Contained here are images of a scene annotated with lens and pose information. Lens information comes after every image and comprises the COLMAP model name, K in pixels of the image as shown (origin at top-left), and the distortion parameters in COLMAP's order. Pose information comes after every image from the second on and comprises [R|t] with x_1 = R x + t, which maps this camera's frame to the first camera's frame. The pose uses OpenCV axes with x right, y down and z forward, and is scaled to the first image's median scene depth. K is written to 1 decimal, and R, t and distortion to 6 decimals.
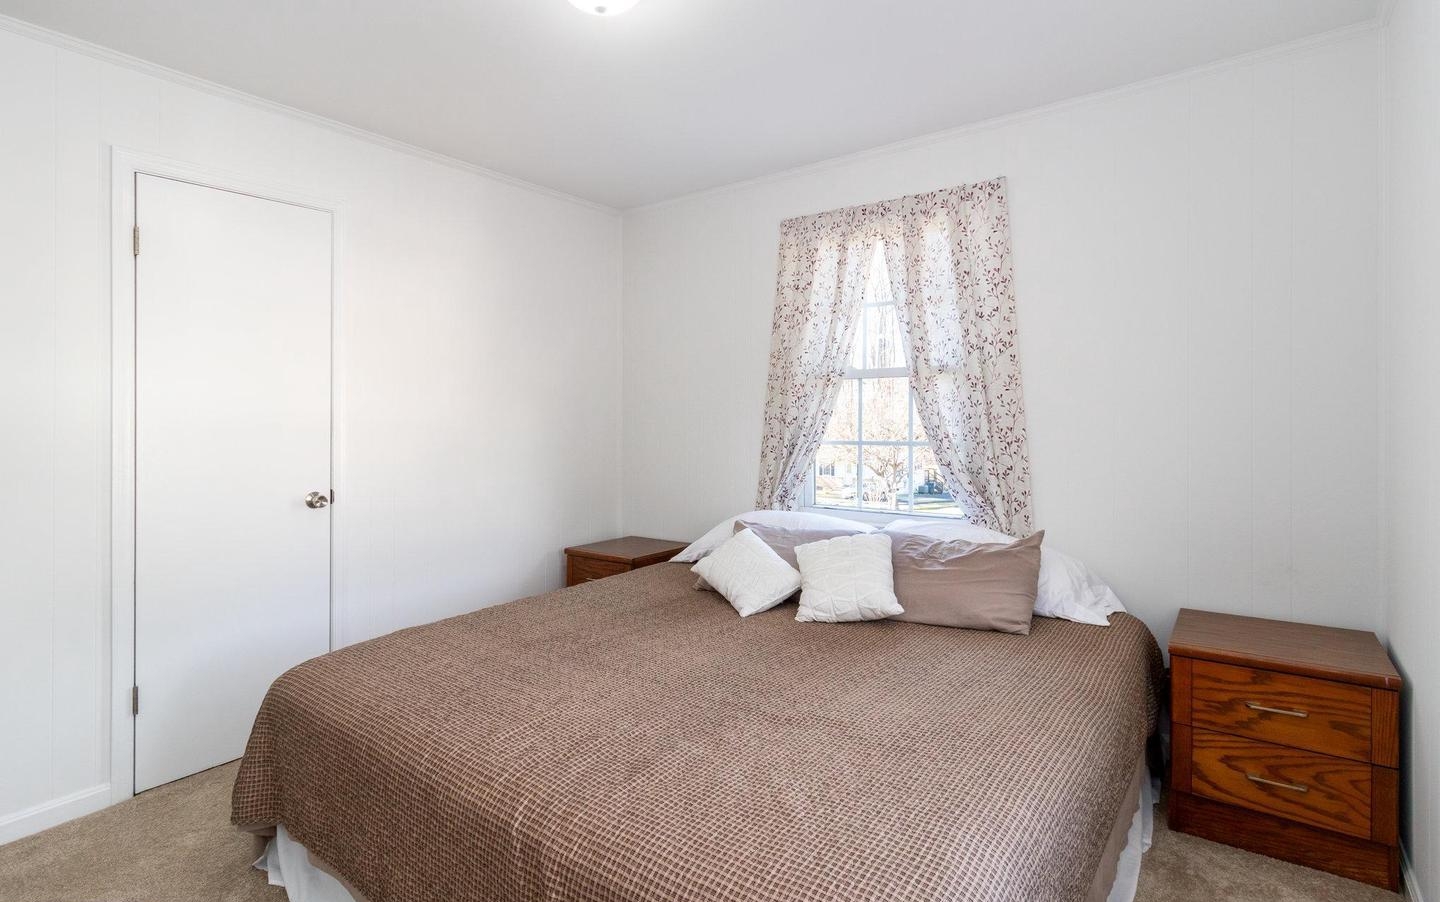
lens RADIAL K [[711.0, 0, 720.7], [0, 711.0, 433.7], [0, 0, 1]] dist [-0.000178, 0.000023]
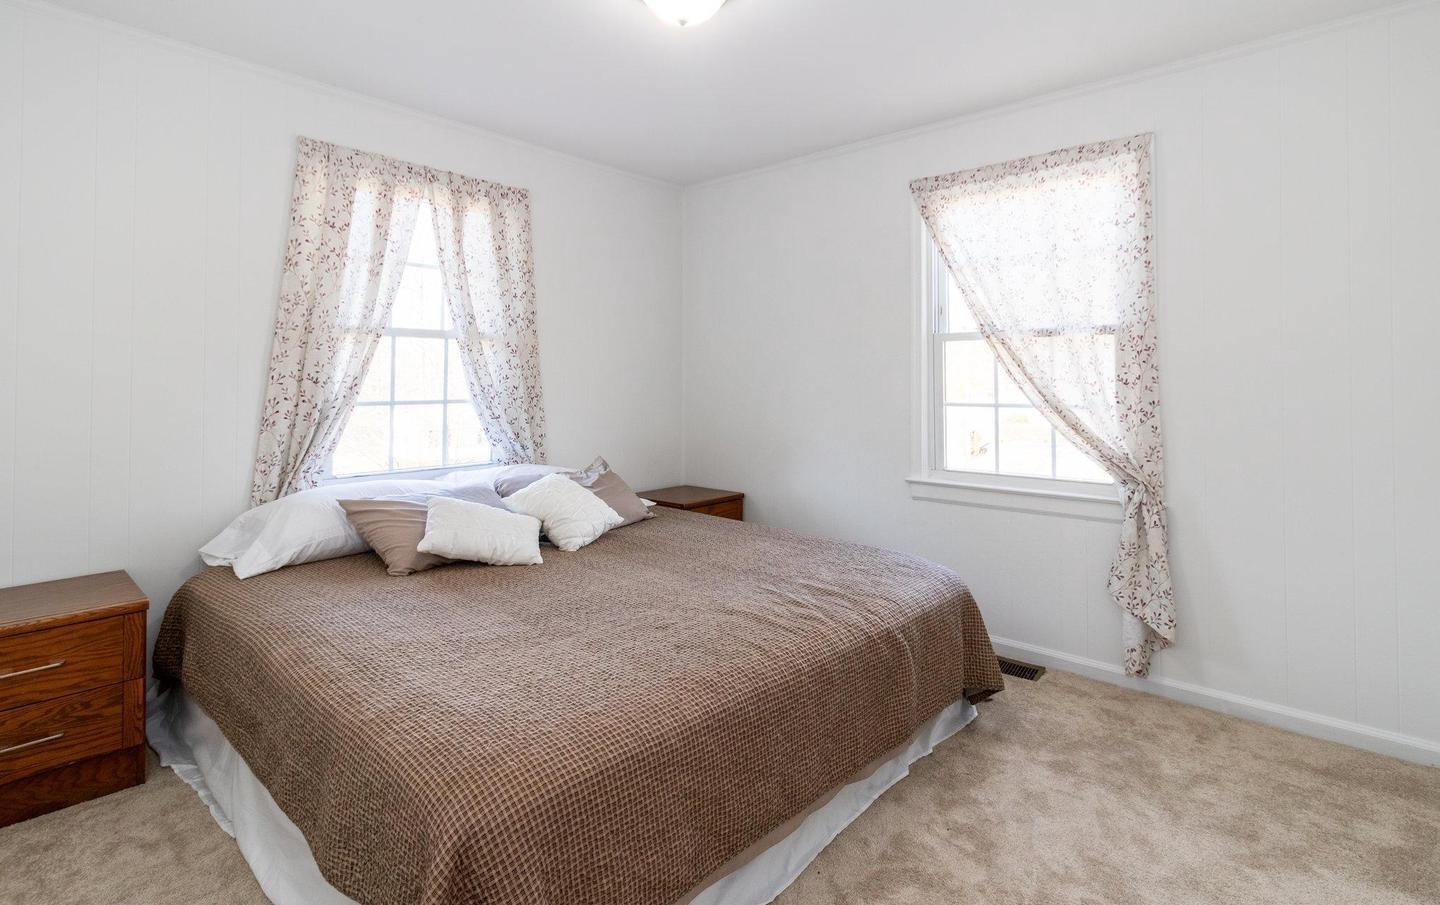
lens RADIAL K [[696.7, 0, 725.8], [0, 696.7, 399.8], [0, 0, 1]] dist [-0.000027, 0.000029]
pose [[0.091849, -0.025160, 0.995455, -0.749052], [0.011902, 0.999637, 0.024167, -0.009499], [-0.995702, 0.009629, 0.092115, 0.484116]]
